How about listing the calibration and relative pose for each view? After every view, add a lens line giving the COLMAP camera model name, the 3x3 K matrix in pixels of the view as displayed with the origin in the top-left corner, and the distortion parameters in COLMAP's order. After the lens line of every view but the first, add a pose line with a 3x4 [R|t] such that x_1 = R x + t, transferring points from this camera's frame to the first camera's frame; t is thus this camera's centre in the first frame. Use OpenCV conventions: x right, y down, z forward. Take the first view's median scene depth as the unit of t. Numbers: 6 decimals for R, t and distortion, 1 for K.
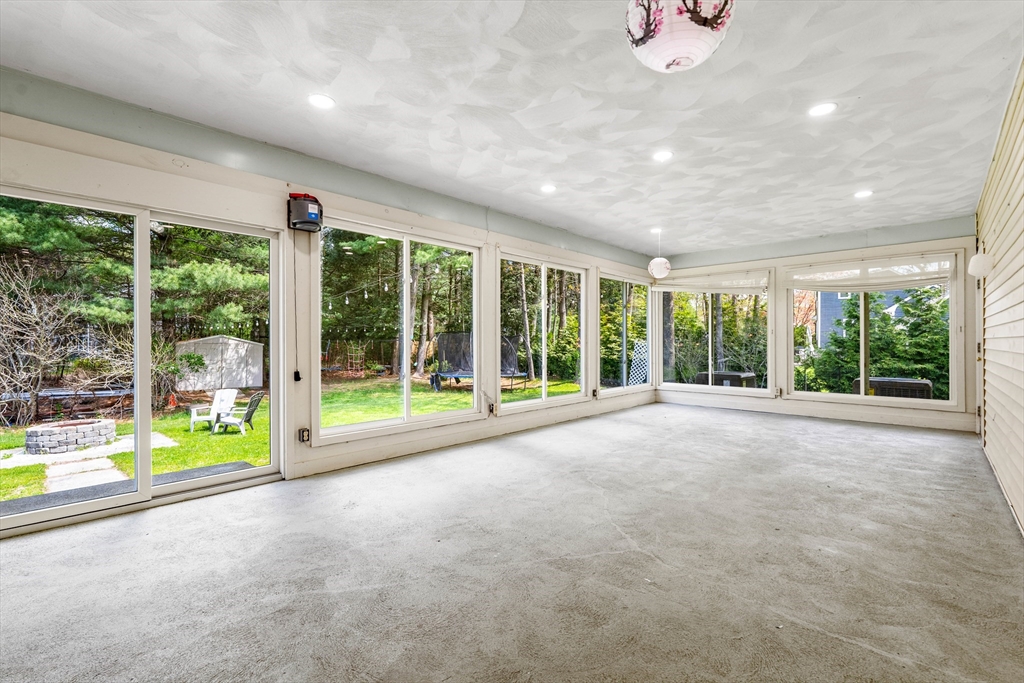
lens RADIAL K [[453.6, 0, 514.5], [0, 453.6, 342.5], [0, 0, 1]] dist [-0.005520, -0.000058]
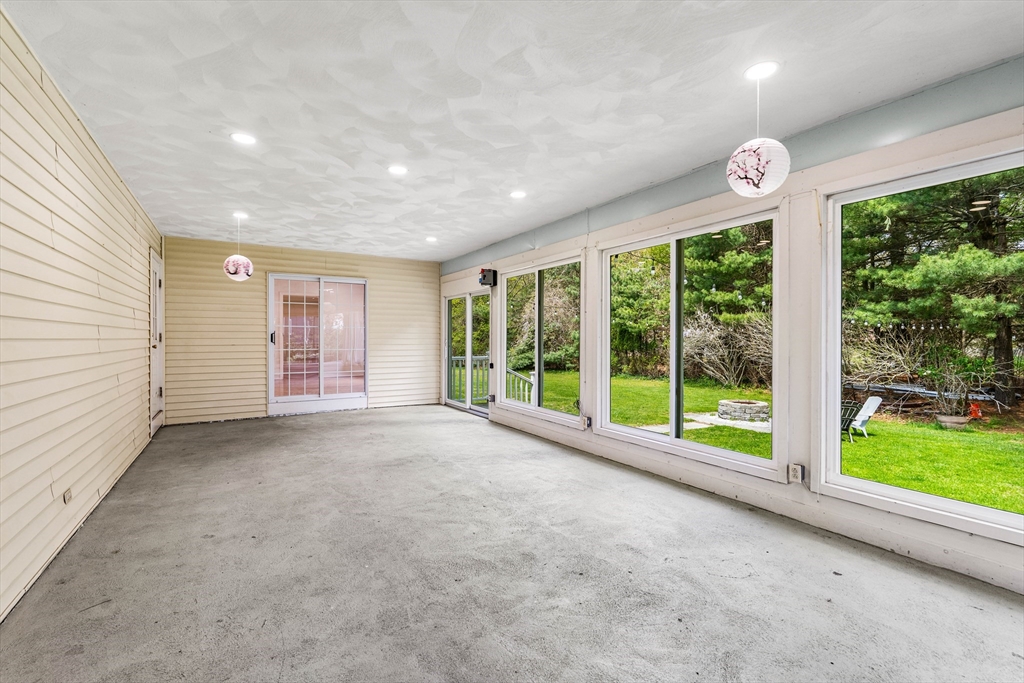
lens RADIAL K [[453.6, 0, 514.1], [0, 453.6, 338.1], [0, 0, 1]] dist [-0.005520, -0.000058]
pose [[-0.265790, 0.001840, -0.964029, 1.334834], [-0.001551, 0.999996, 0.002336, -0.044768], [0.964030, 0.002116, -0.265786, 1.641688]]
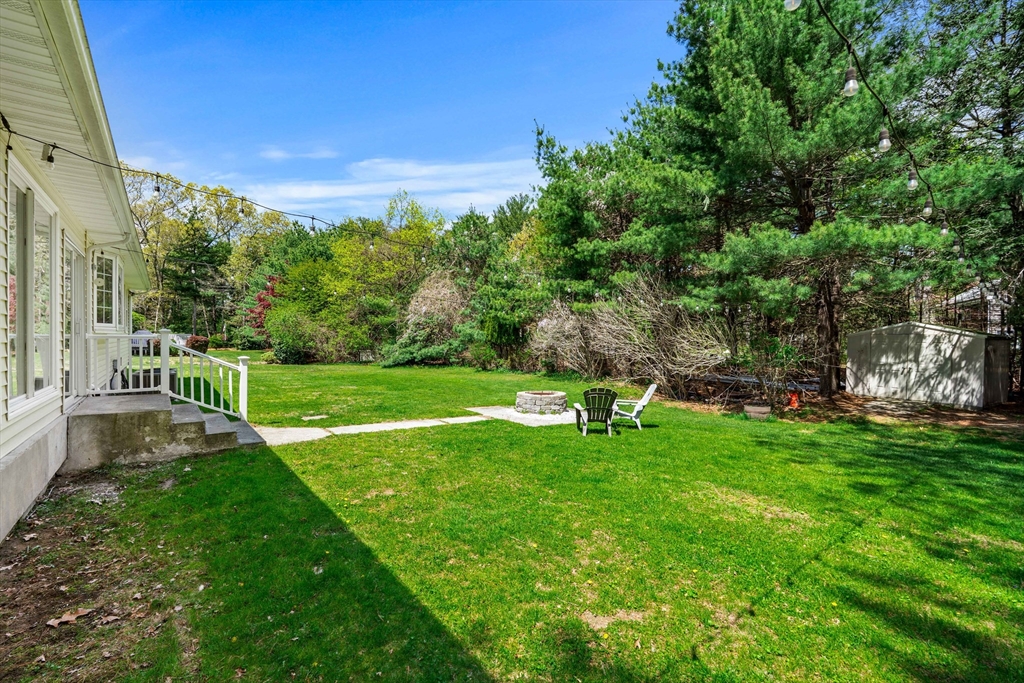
lens RADIAL K [[453.6, 0, 508.5], [0, 453.6, 343.9], [0, 0, 1]] dist [-0.005520, -0.000058]
pose [[-0.163377, 0.015719, -0.986439, 1.210633], [-0.005535, 0.999843, 0.016850, -0.025880], [0.986548, 0.008213, -0.163264, 1.835163]]
